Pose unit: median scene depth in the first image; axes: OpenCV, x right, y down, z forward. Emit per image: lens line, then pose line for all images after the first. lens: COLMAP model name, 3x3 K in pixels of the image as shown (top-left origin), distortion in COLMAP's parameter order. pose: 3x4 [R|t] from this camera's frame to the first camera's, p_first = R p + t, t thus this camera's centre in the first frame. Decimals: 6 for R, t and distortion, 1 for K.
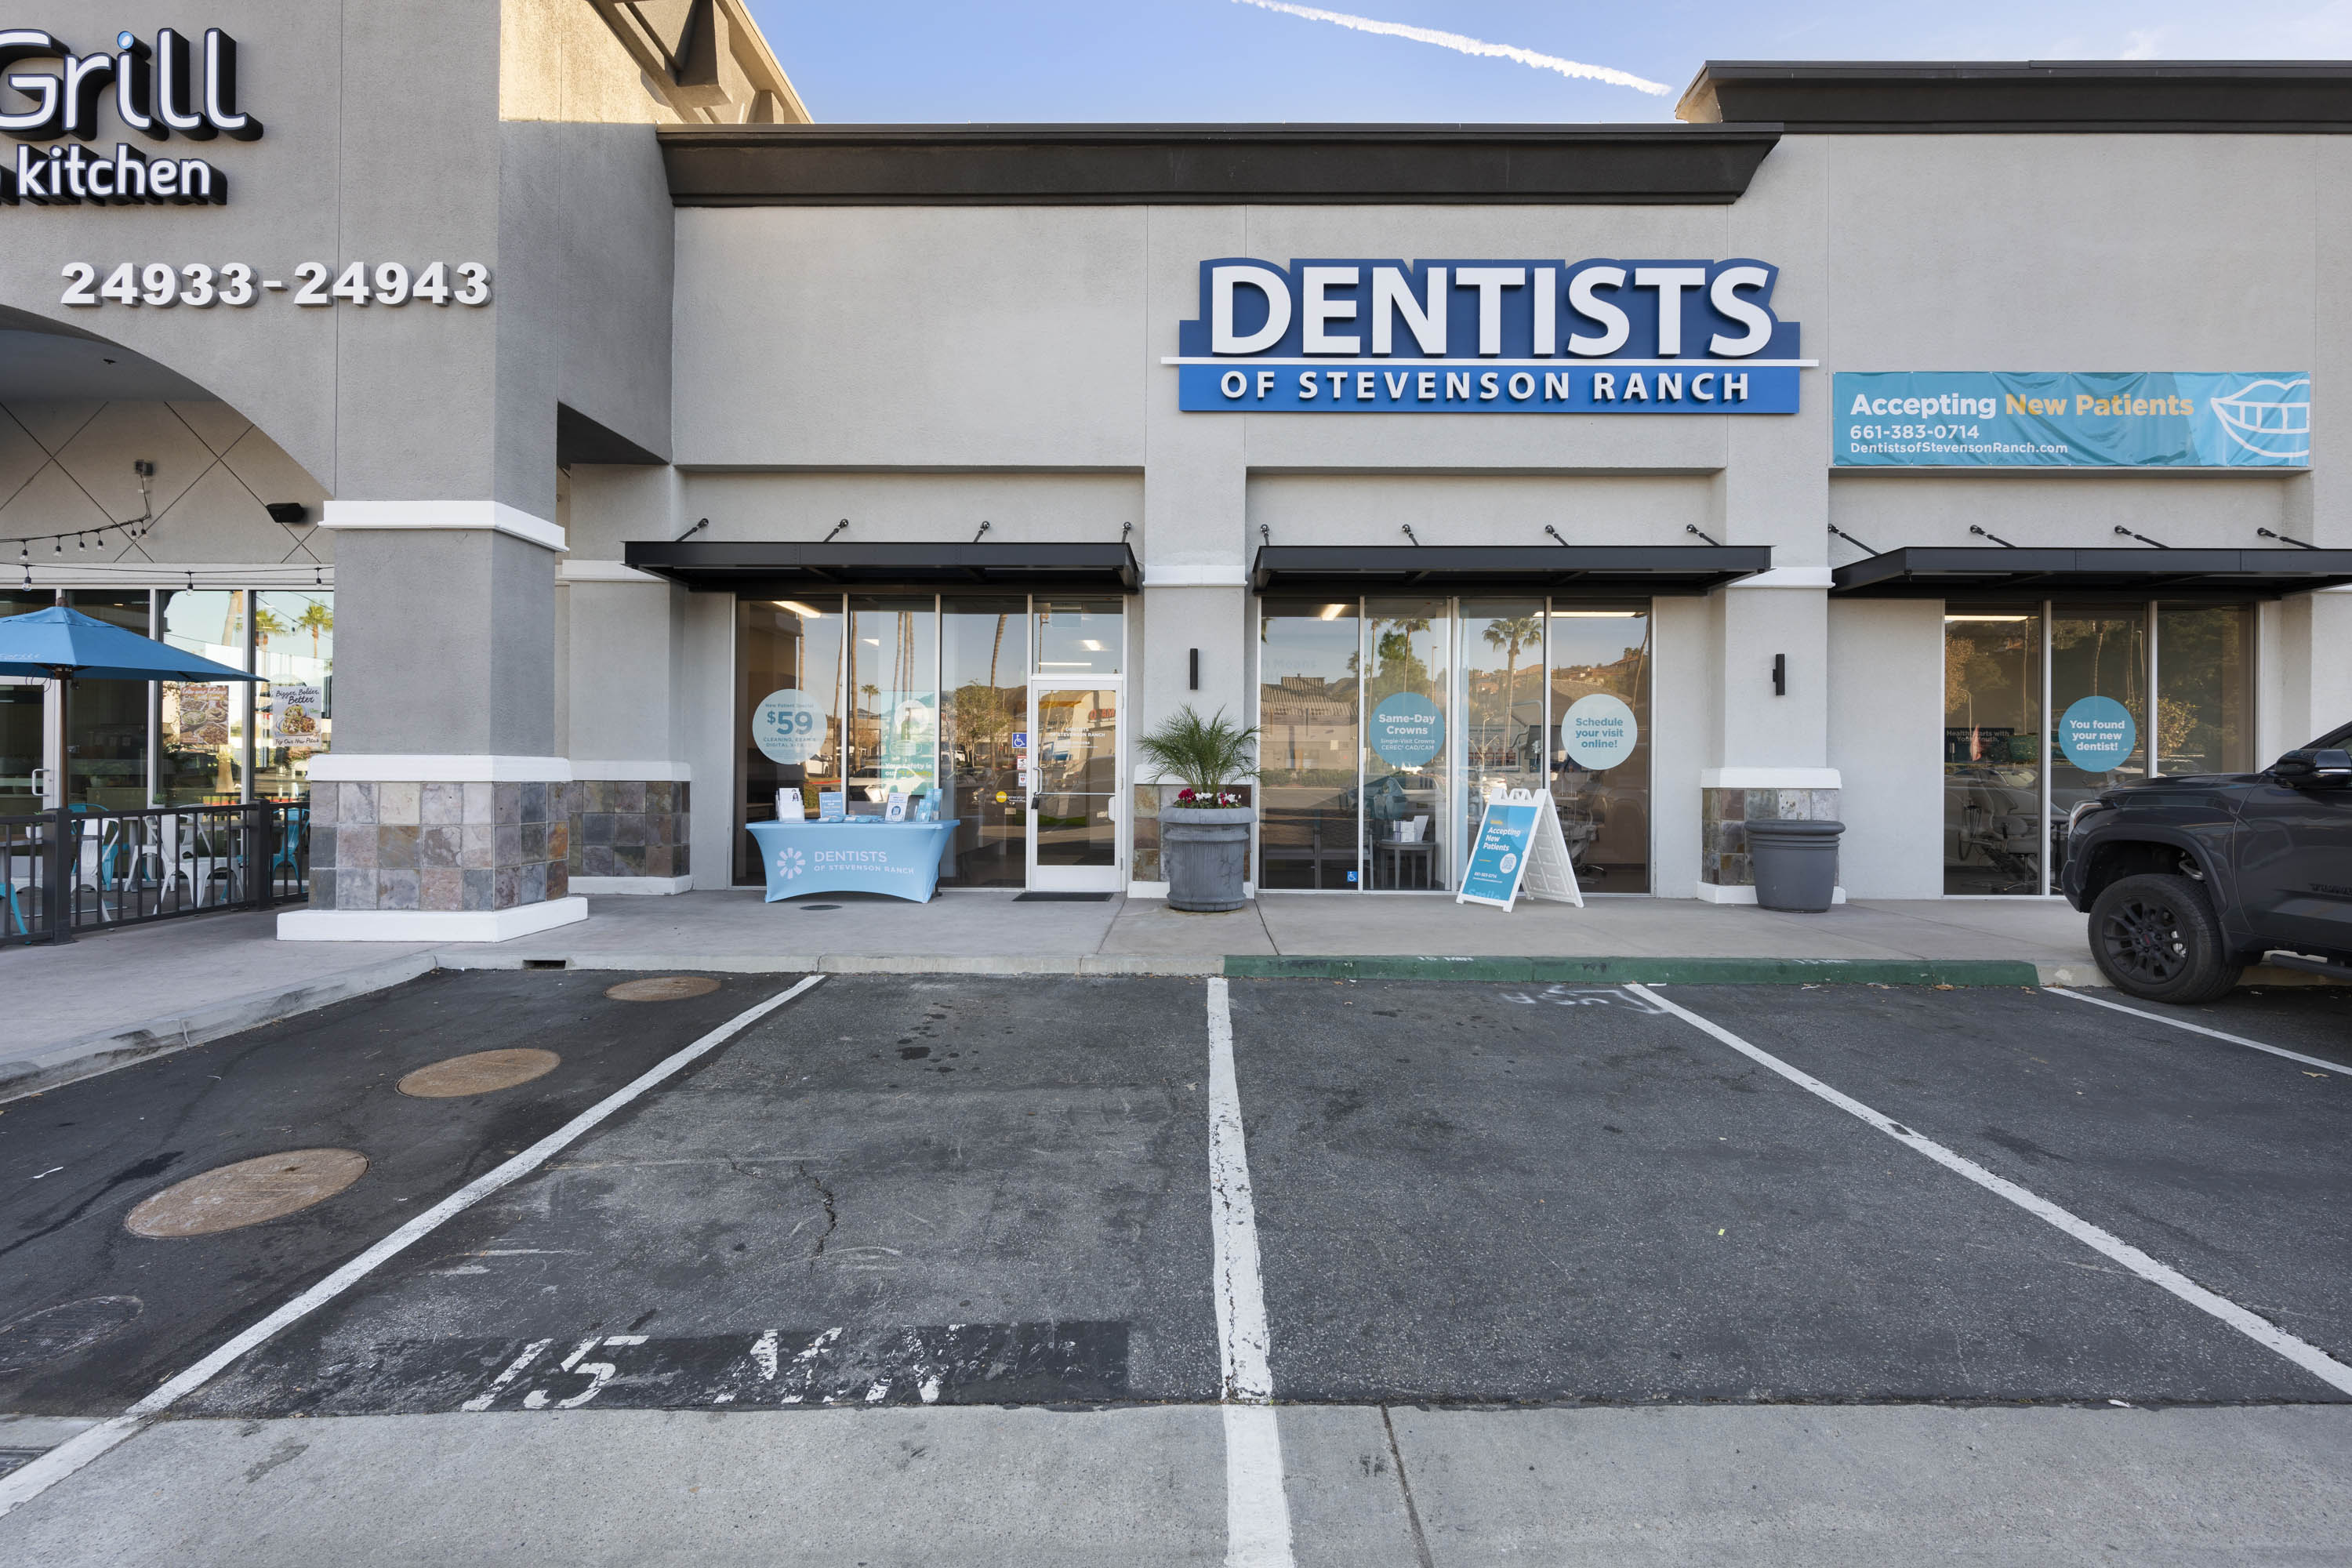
lens RADIAL K [[1033.3, 0, 1175.0], [0, 1033.3, 777.1], [0, 0, 1]] dist [-0.001568, -0.000213]
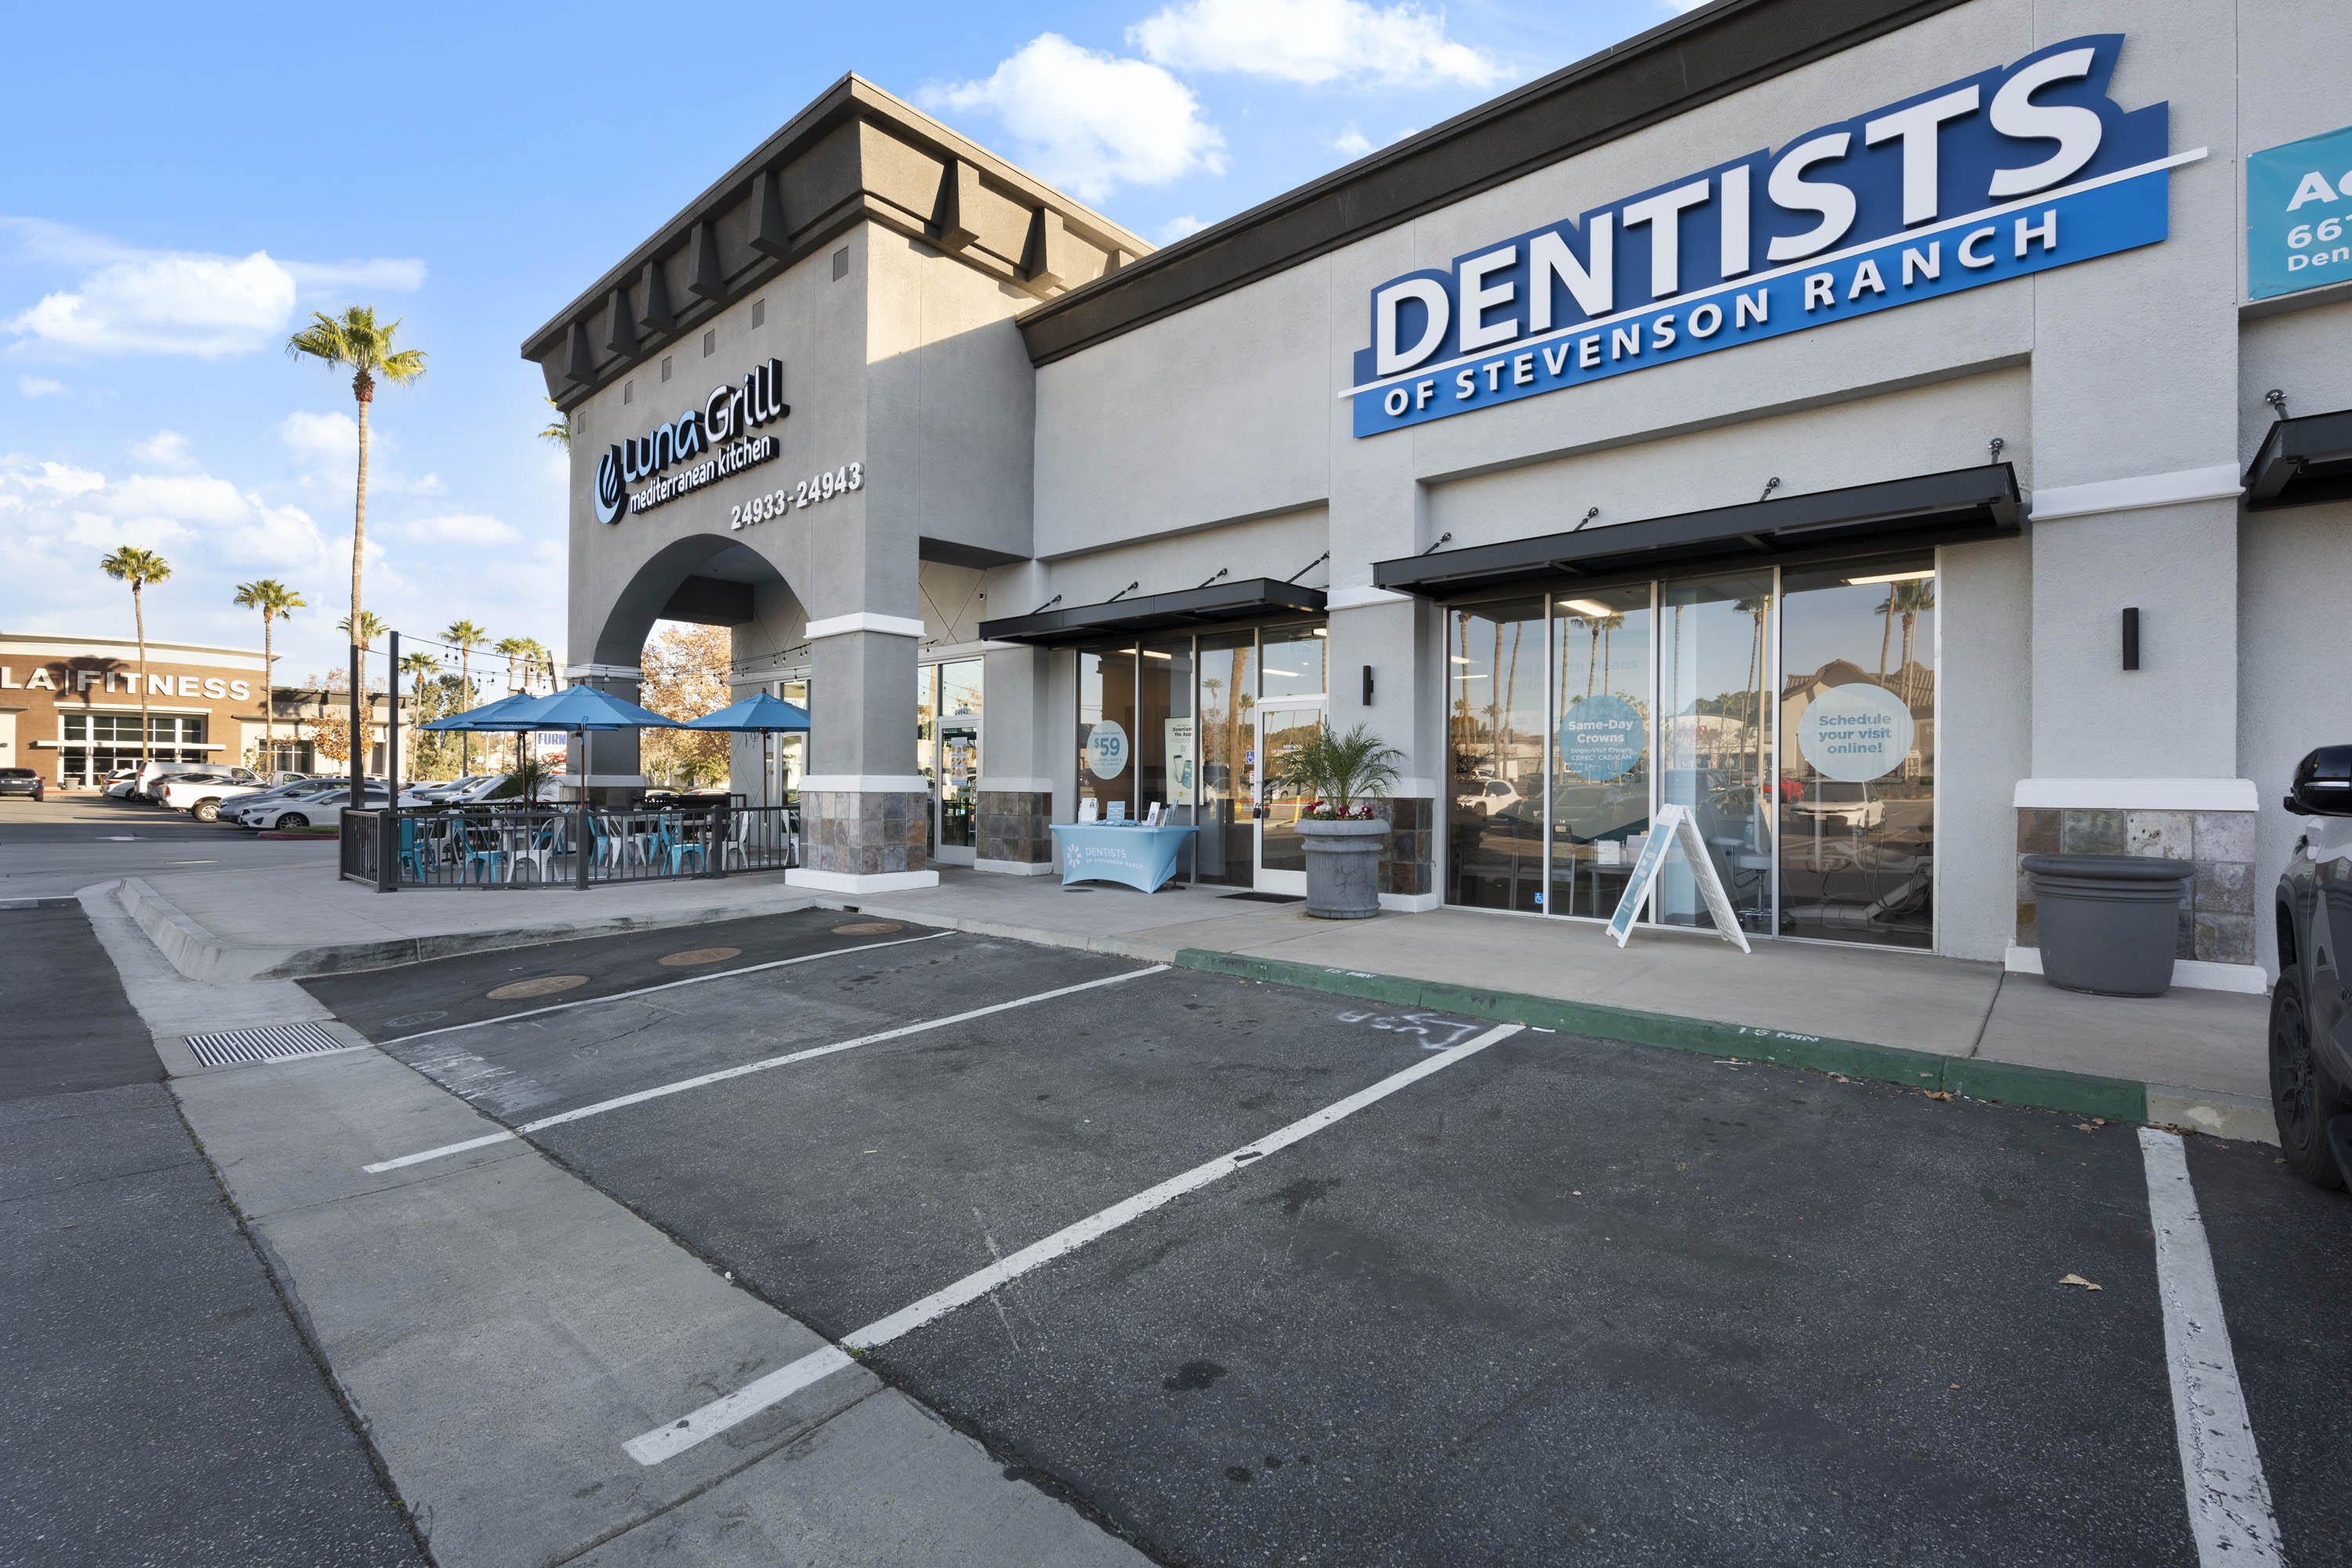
lens RADIAL K [[1030.0, 0, 1176.0], [0, 1030.0, 784.0], [0, 0, 1]] dist [-0.001859, -0.000224]
pose [[0.761418, -0.001367, -0.648259, 0.548889], [-0.001914, 0.999989, -0.004356, -0.001437], [0.648258, 0.004557, 0.761407, 0.094734]]
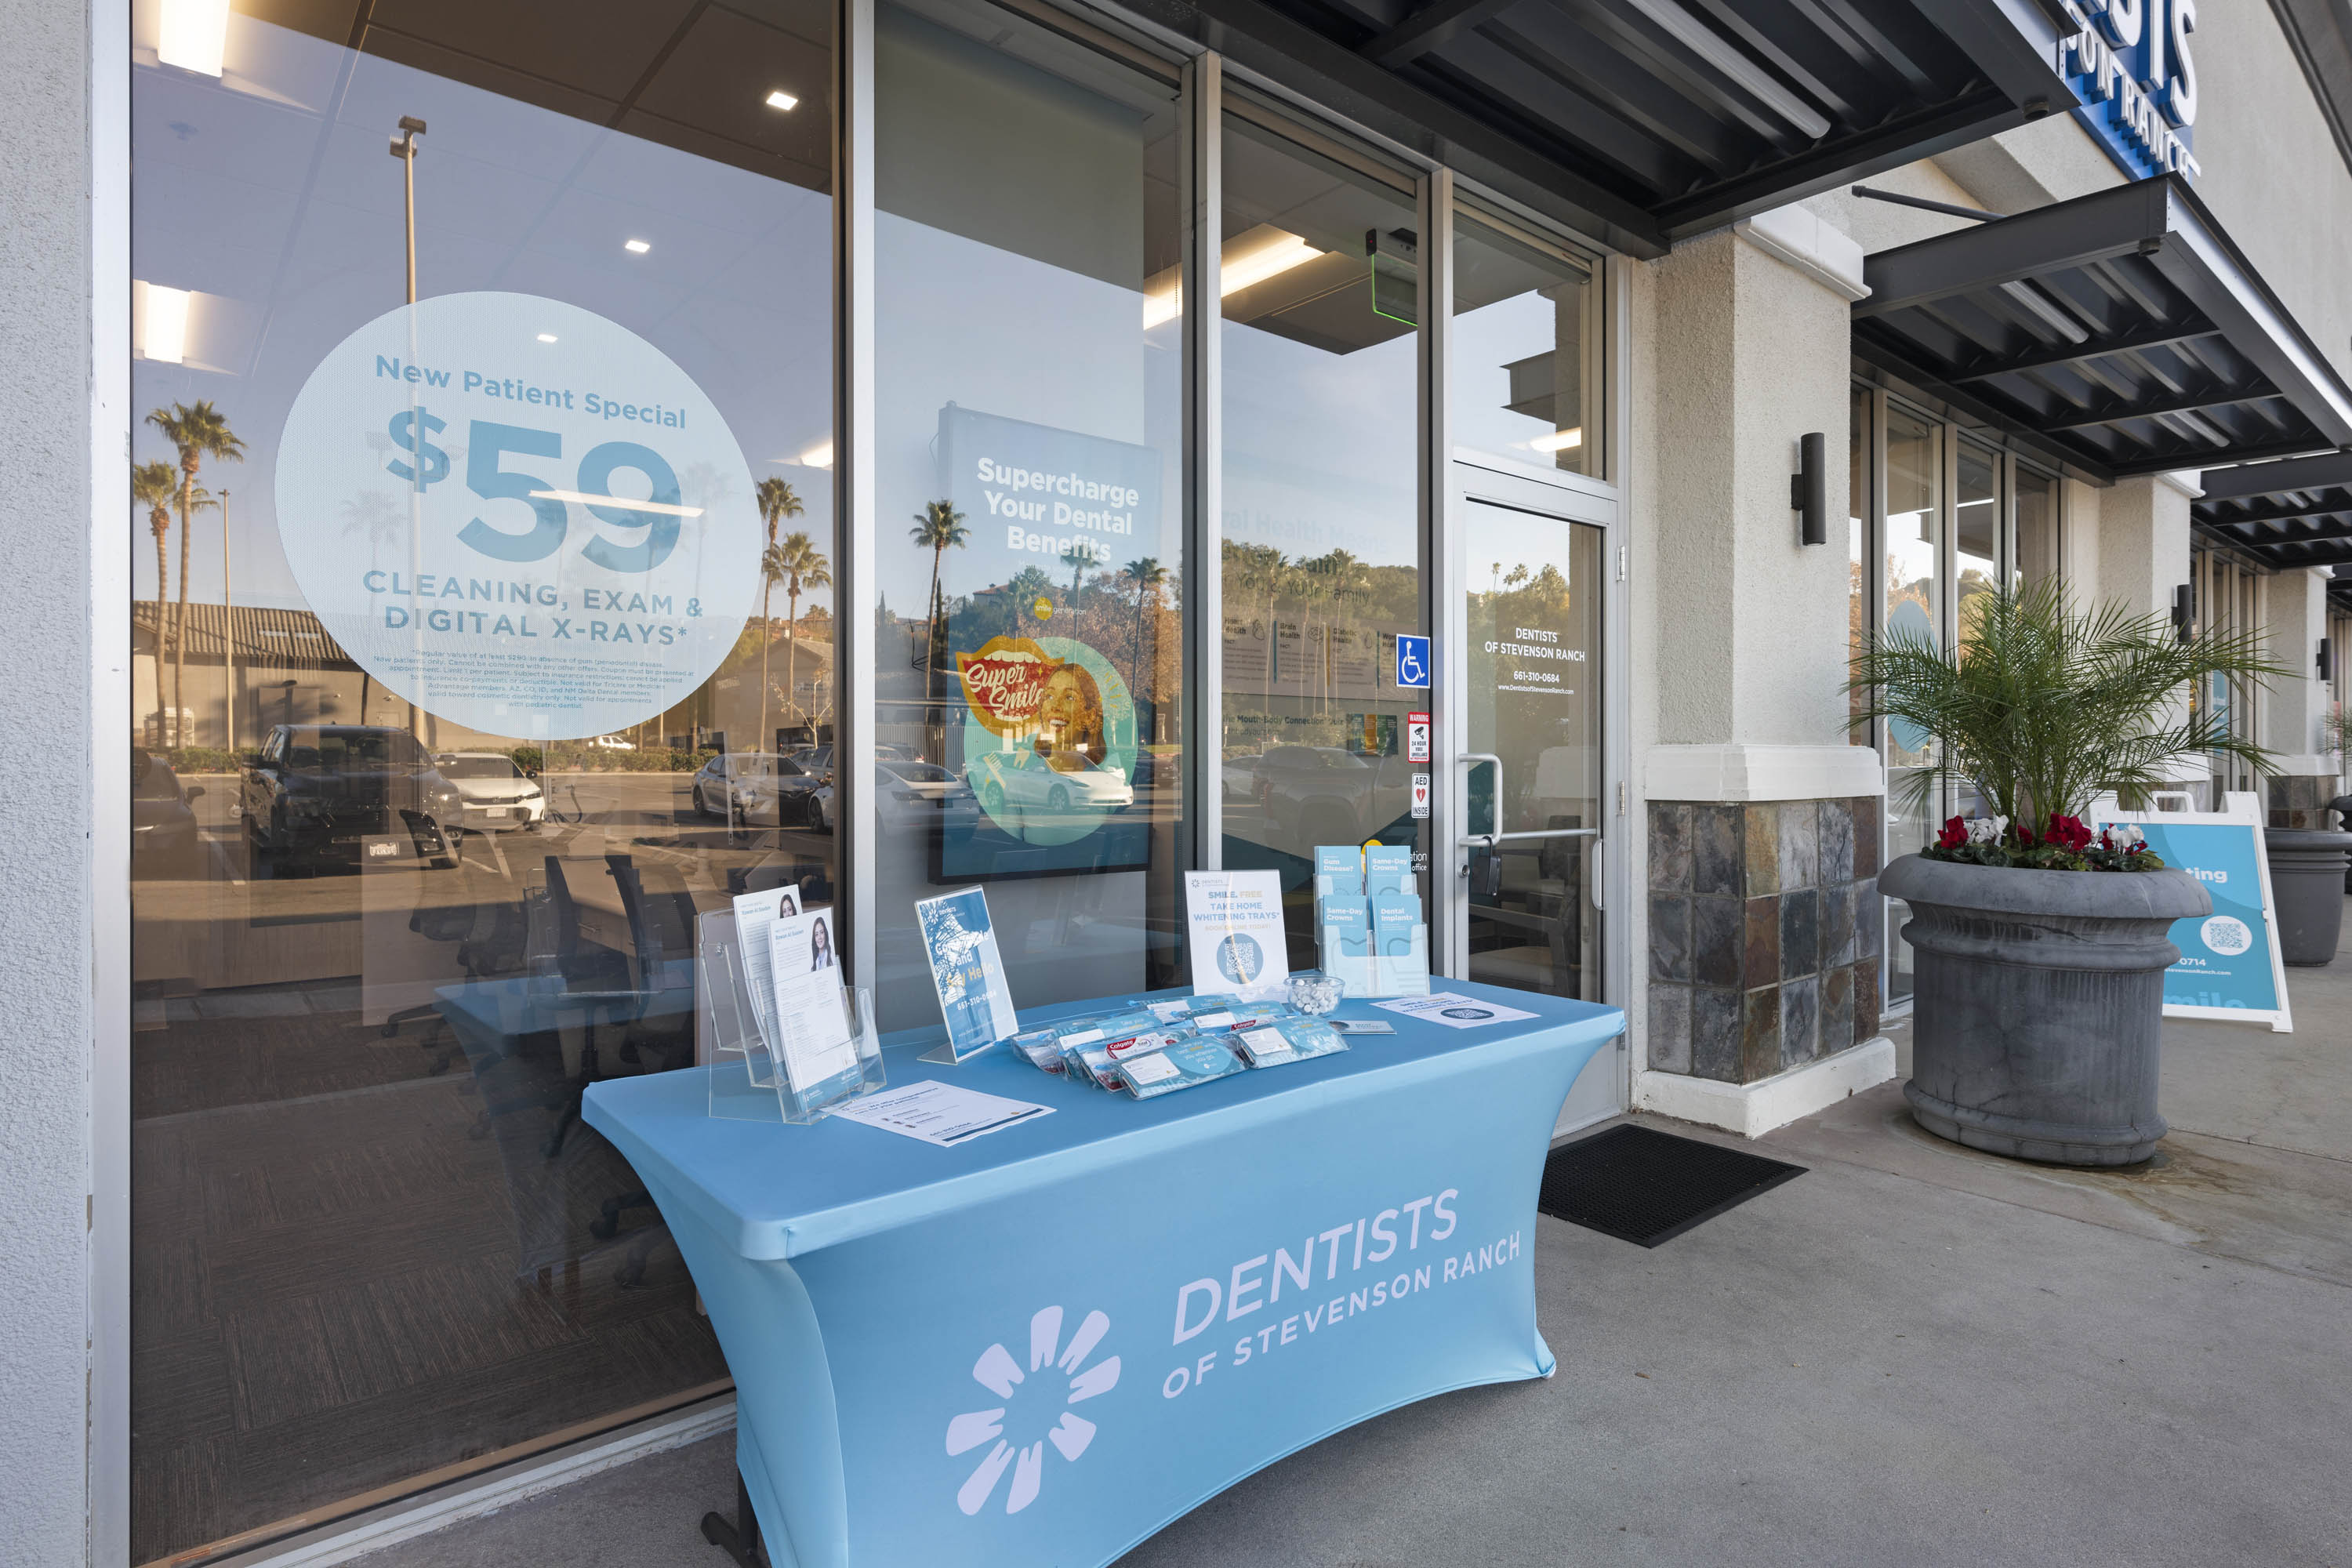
lens RADIAL K [[1246.8, 0, 1179.9], [0, 1246.8, 771.5], [0, 0, 1]] dist [-0.000675, -0.000145]
pose [[0.746767, -0.012203, 0.664974, -0.461036], [0.007082, 0.999921, 0.010396, -0.009224], [-0.665048, -0.003054, 0.746794, 0.829123]]
